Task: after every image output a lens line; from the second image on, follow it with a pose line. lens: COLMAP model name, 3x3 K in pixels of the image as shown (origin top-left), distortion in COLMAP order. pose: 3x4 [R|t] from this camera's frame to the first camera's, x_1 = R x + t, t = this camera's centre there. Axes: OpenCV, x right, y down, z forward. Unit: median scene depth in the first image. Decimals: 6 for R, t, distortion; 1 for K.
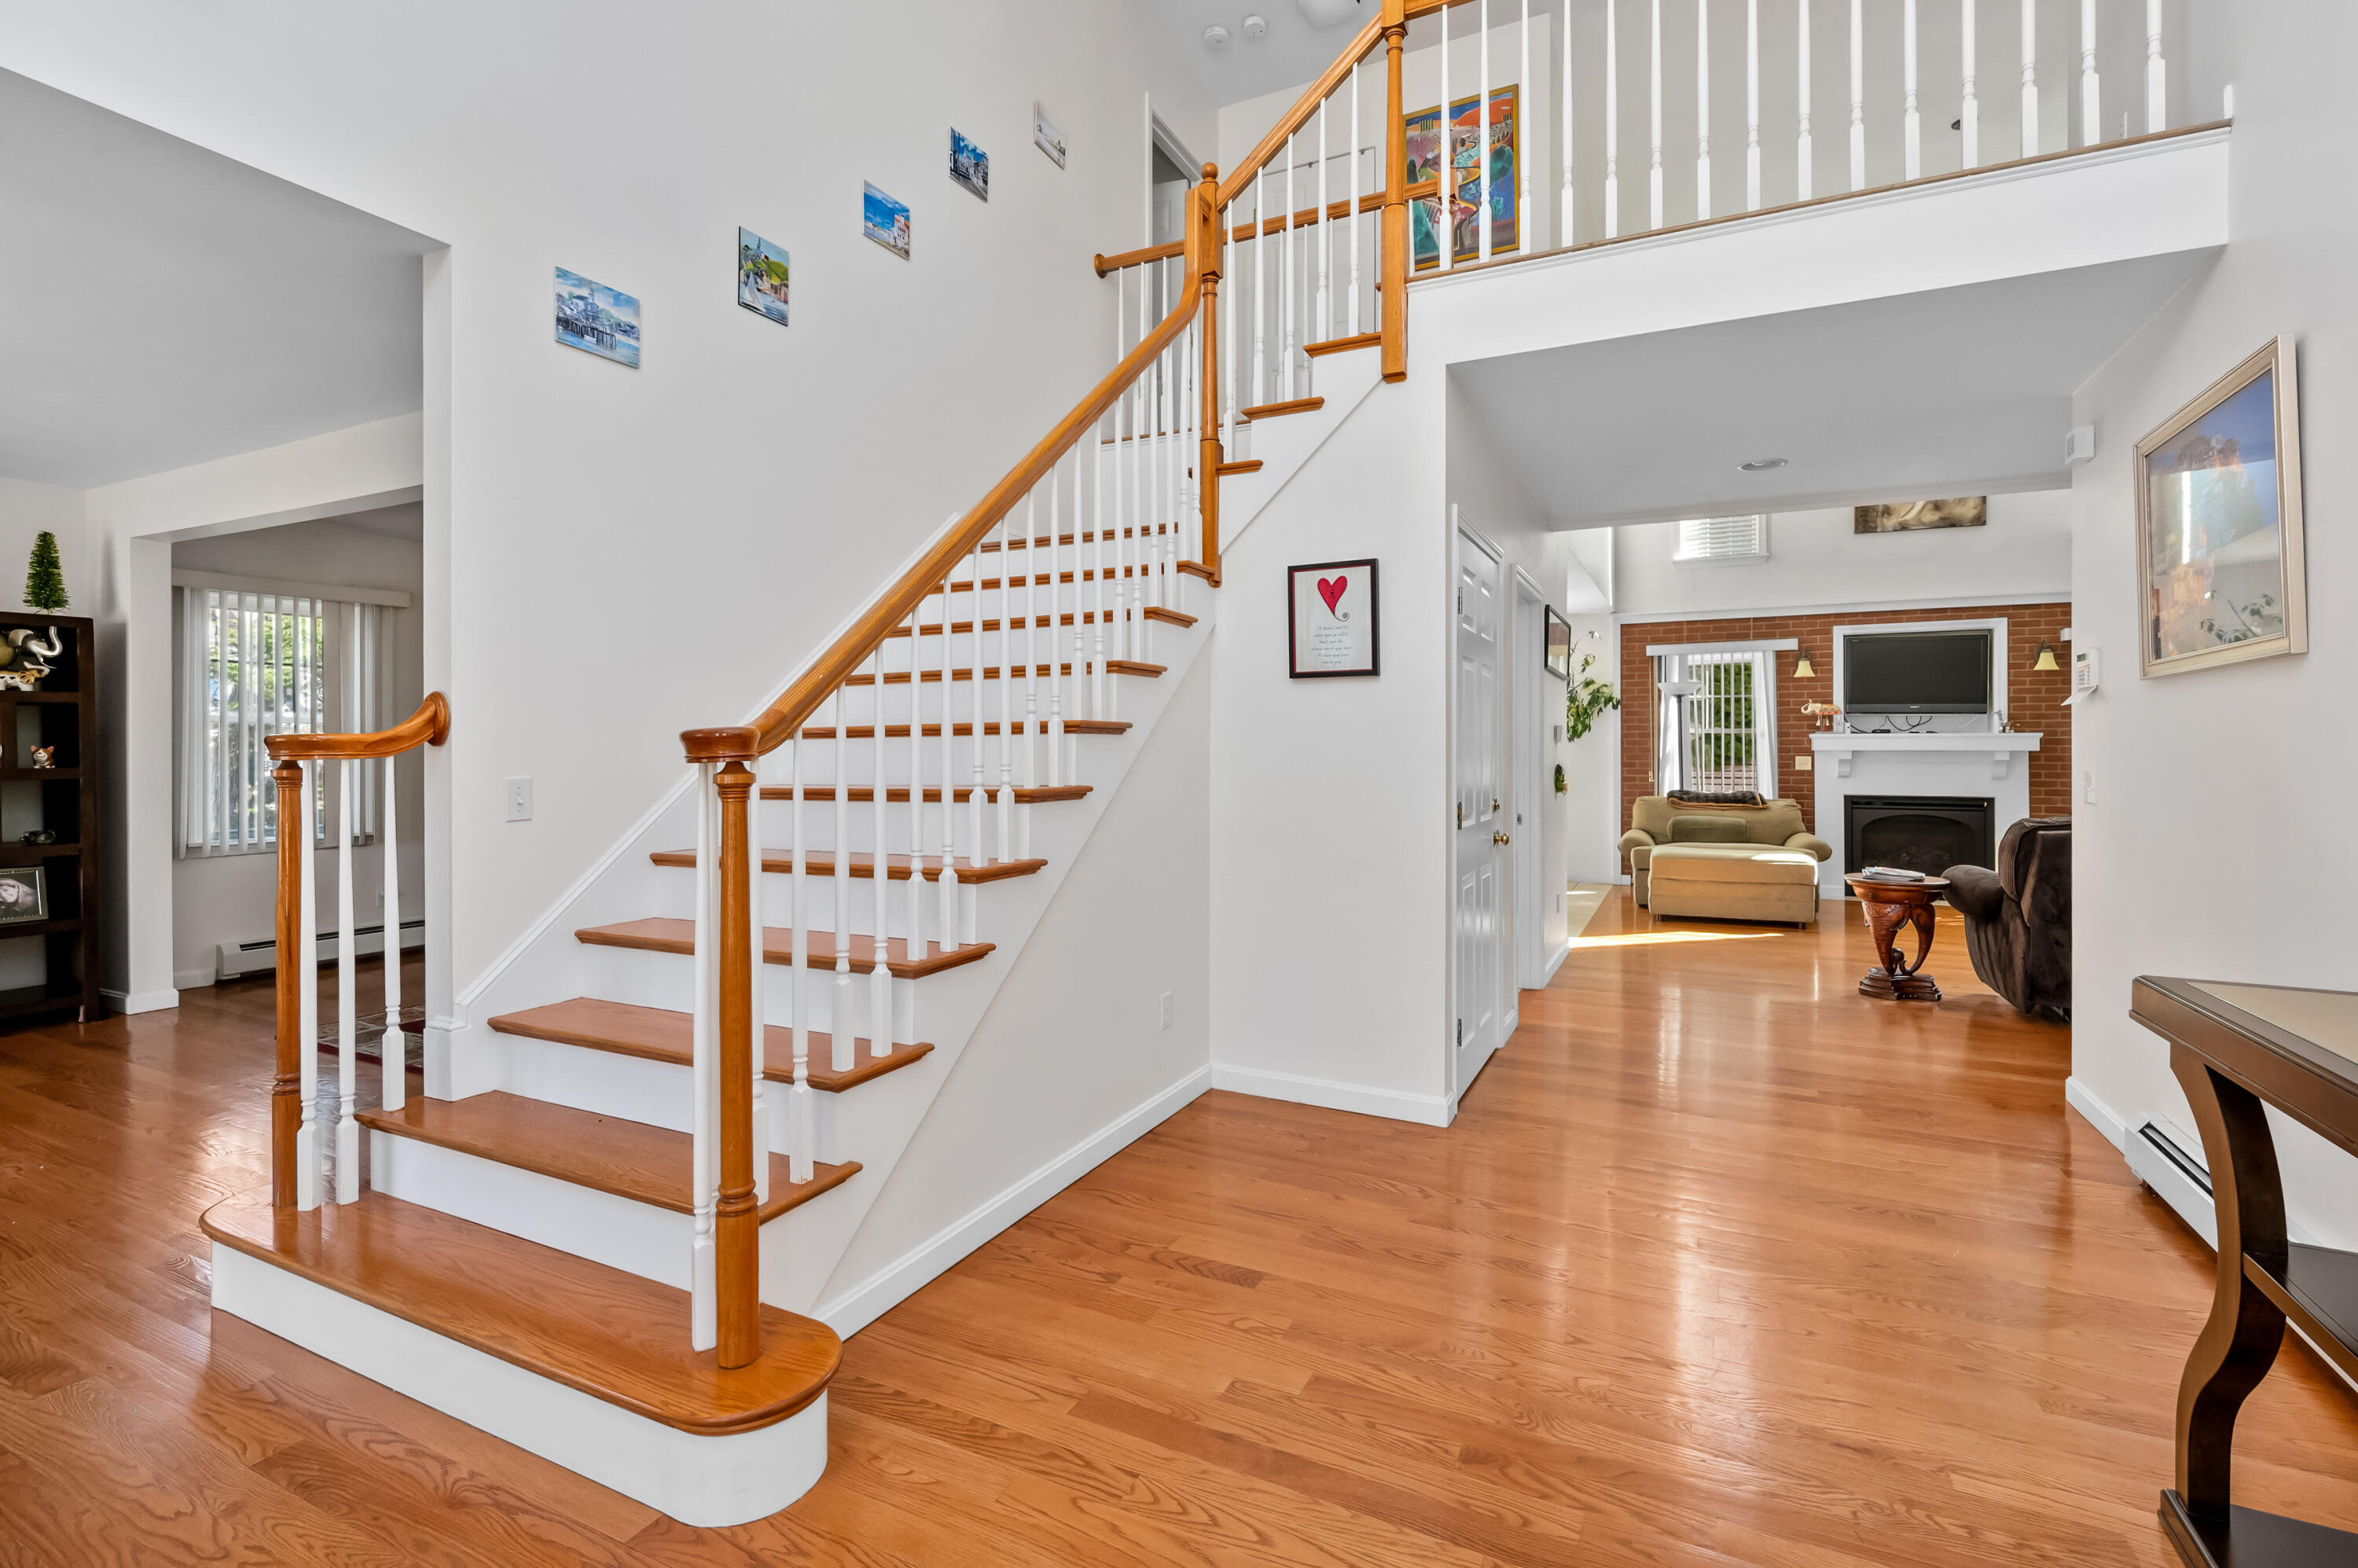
lens RADIAL K [[1074.2, 0, 1172.5], [0, 1074.2, 768.1], [0, 0, 1]] dist [-0.000338, 0.000424]
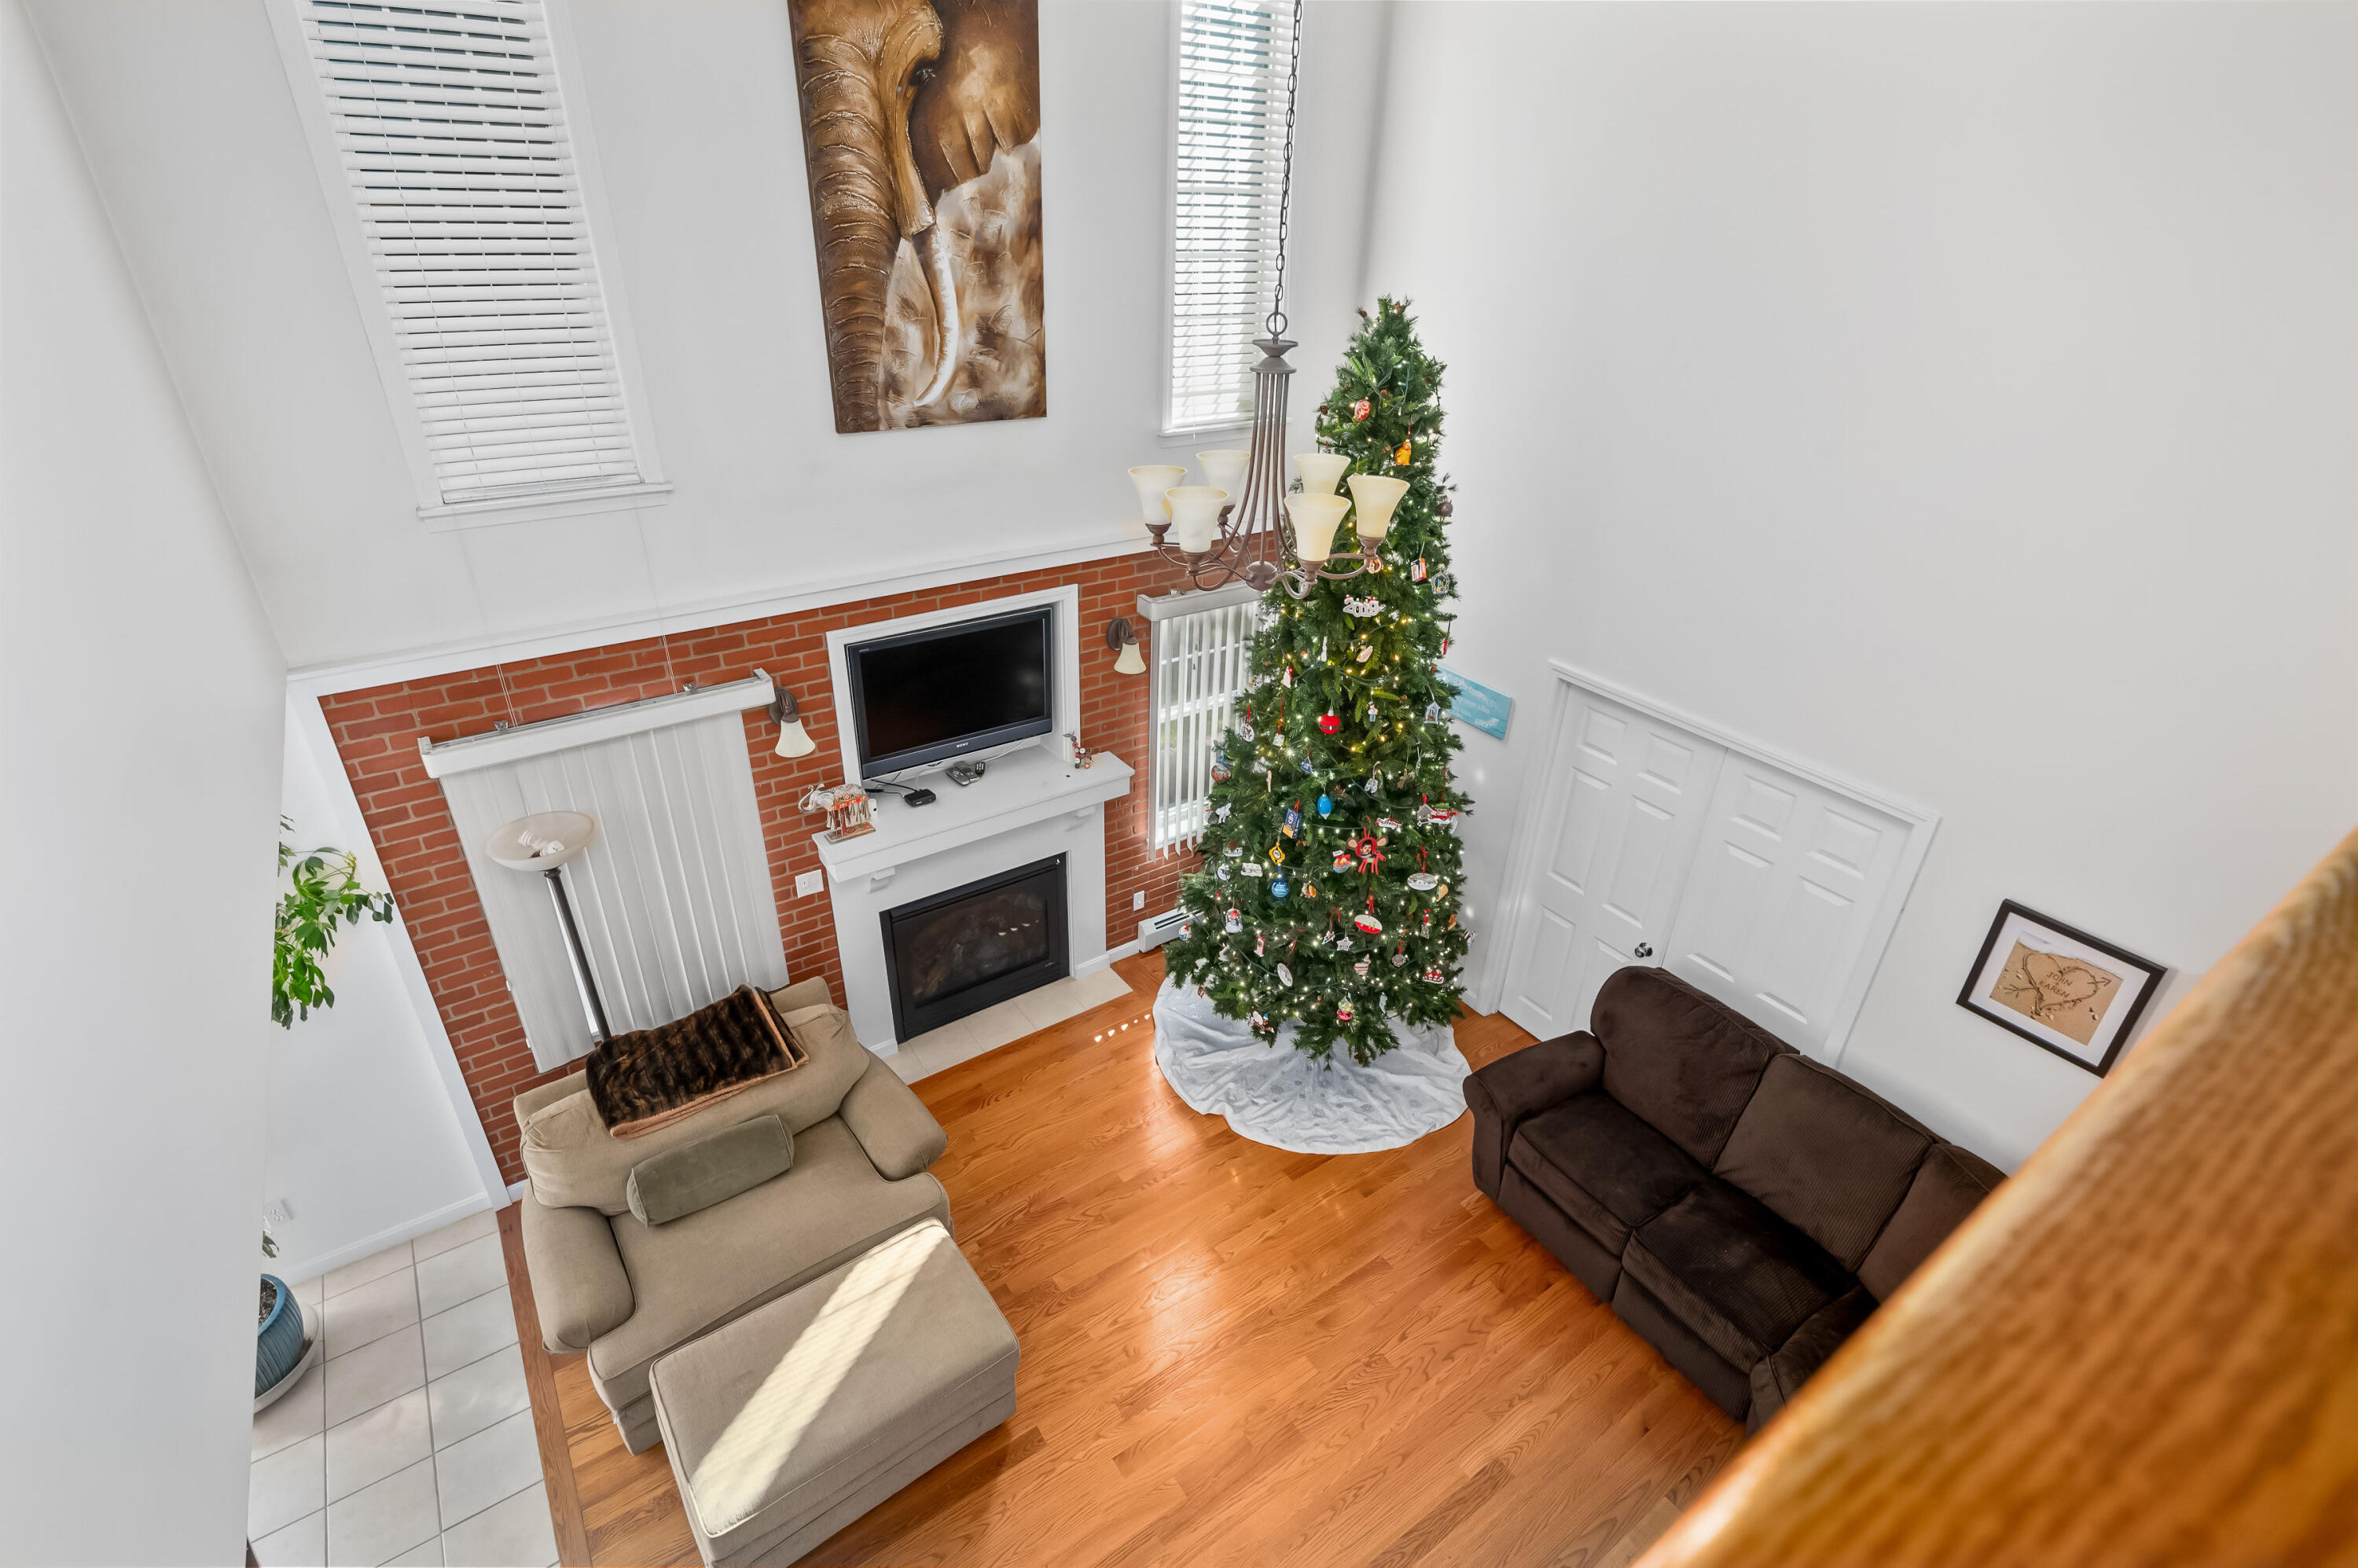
lens RADIAL K [[1074.2, 0, 1170.7], [0, 1074.2, 788.5], [0, 0, 1]] dist [-0.000338, 0.000424]
pose [[0.481438, -0.413095, 0.773027, 0.289959], [-0.028277, 0.874187, 0.484765, -0.309884], [-0.876024, -0.255243, 0.409186, 0.652984]]
